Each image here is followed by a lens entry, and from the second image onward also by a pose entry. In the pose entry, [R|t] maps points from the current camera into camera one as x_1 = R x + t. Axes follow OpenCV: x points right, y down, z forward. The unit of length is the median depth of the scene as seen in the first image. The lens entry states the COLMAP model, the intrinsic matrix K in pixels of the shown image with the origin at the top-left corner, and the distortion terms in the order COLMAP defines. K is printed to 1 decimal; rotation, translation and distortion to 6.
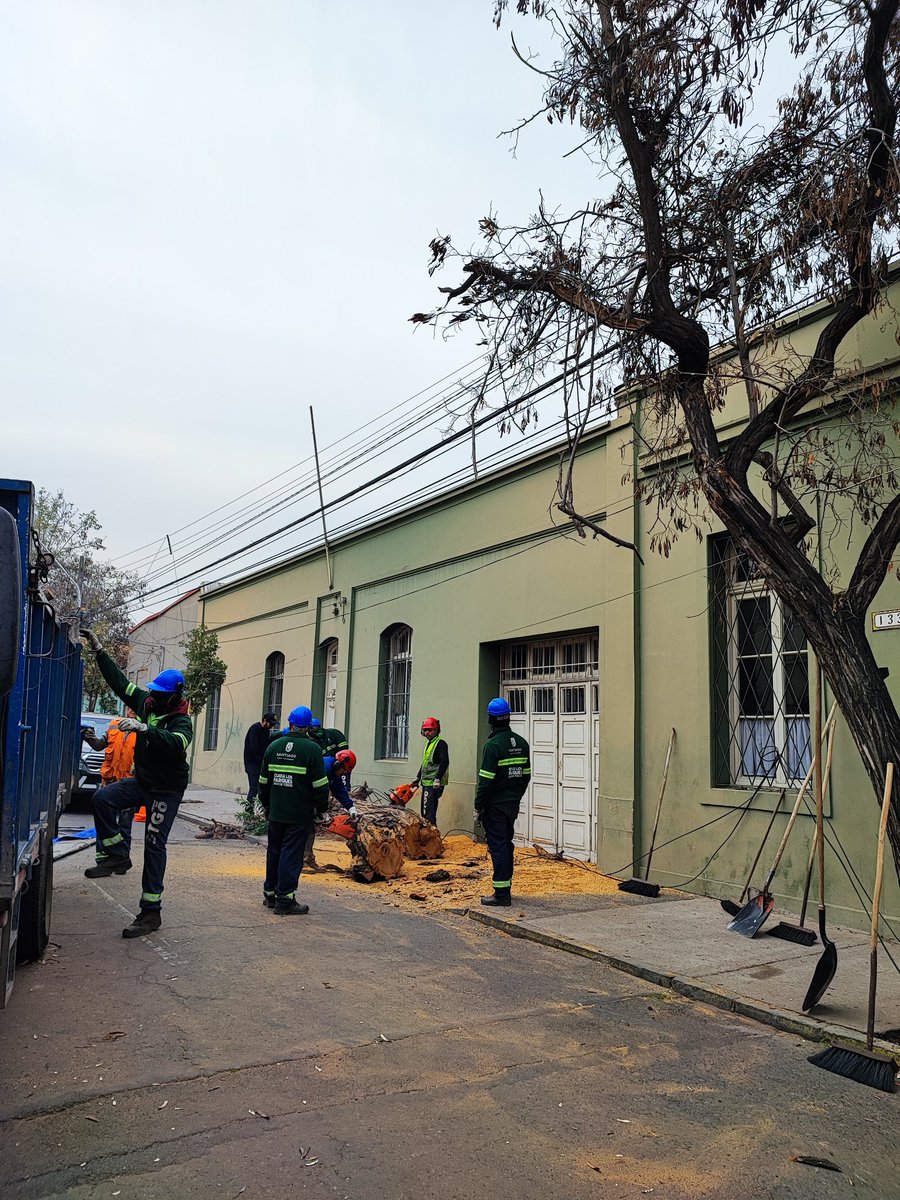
lens RADIAL K [[867.1, 0, 450.0], [0, 867.1, 600.0], [0, 0, 1]] dist [0.012527, 0.002026]
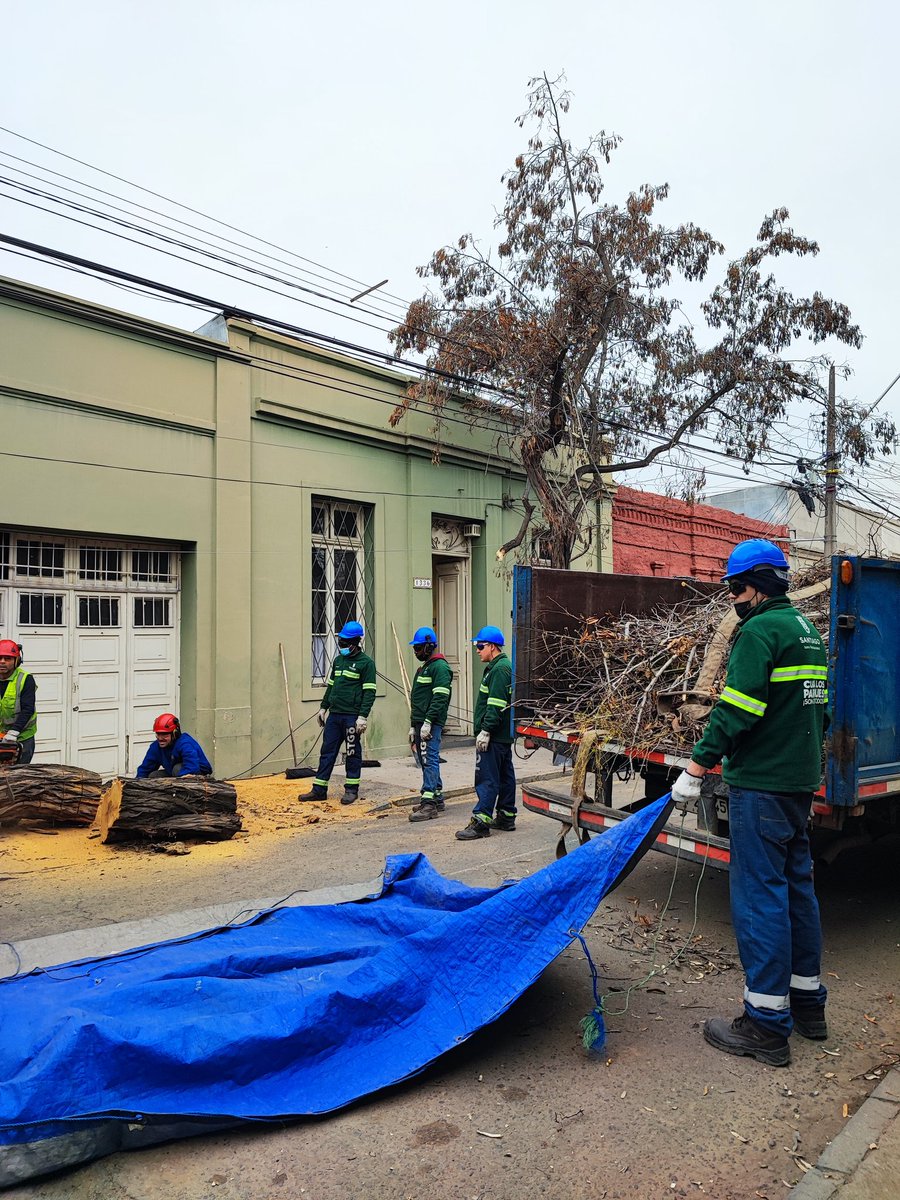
lens RADIAL K [[850.3, 0, 470.0], [0, 850.3, 600.5], [0, 0, 1]] dist [0.019553, -0.001911]
pose [[-0.287663, 0.026743, 0.957358, -1.104093], [-0.152451, 0.985586, -0.073340, 0.155193], [-0.945520, -0.167047, -0.279439, 1.253084]]
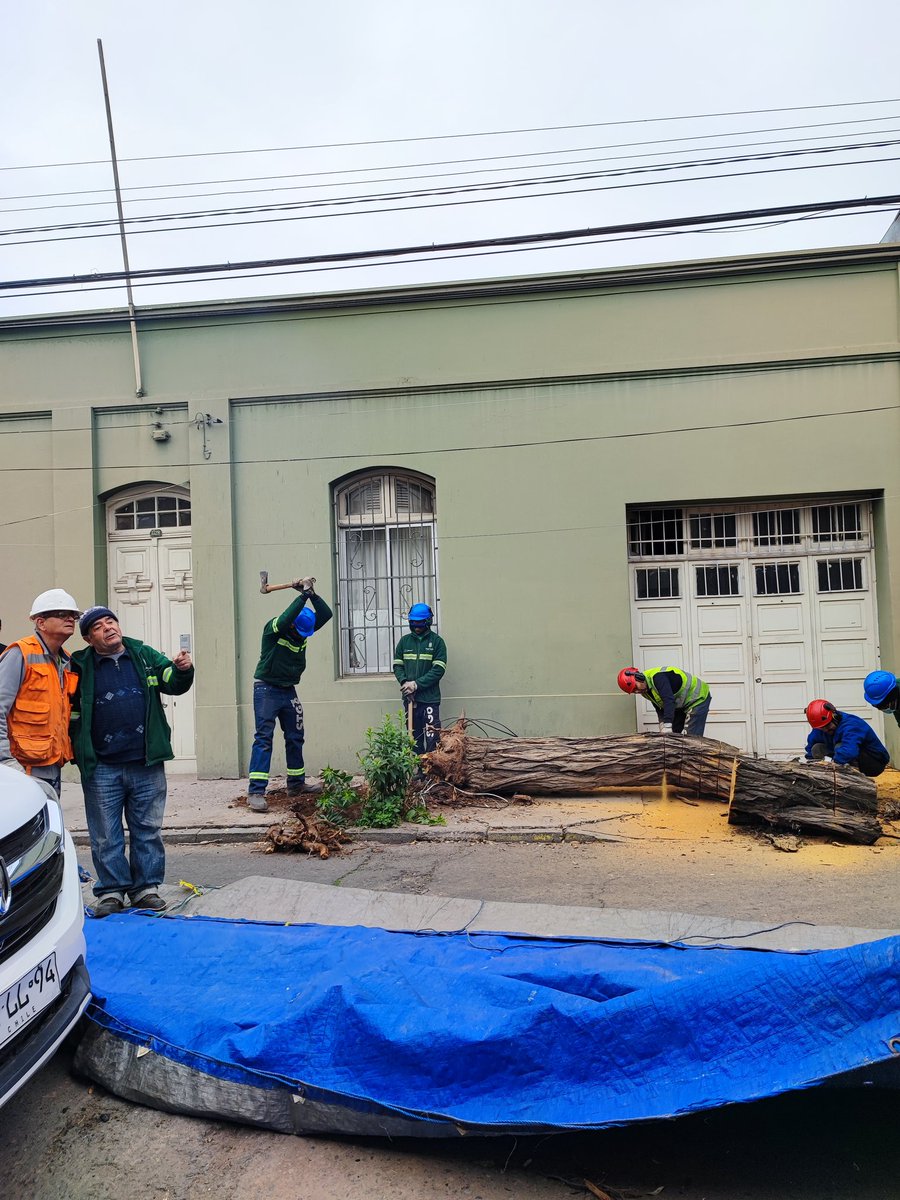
lens RADIAL K [[855.8, 0, 450.0], [0, 855.8, 600.0], [0, 0, 1]] dist [0.035556, -0.051173]
pose [[0.627982, -0.021002, 0.777945, -0.969623], [-0.071048, 0.993914, 0.084185, 0.124912], [-0.774978, -0.108139, 0.622668, 1.029306]]
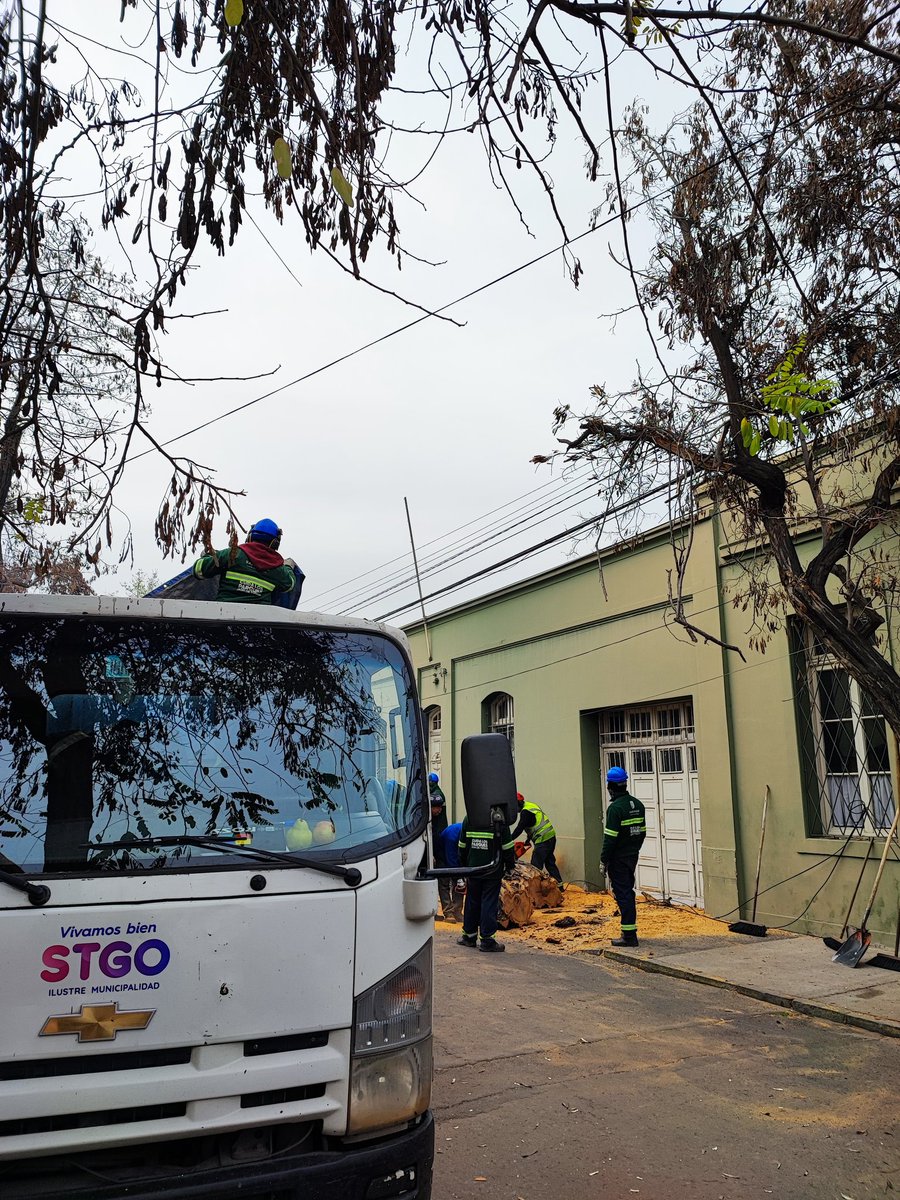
lens RADIAL K [[855.8, 0, 450.0], [0, 855.8, 600.0], [0, 0, 1]] dist [0.035556, -0.051173]
pose [[0.996665, -0.048131, -0.065899, -0.084431], [0.044248, 0.997267, -0.059165, -0.055017], [0.068567, 0.056052, 0.996071, -0.195959]]
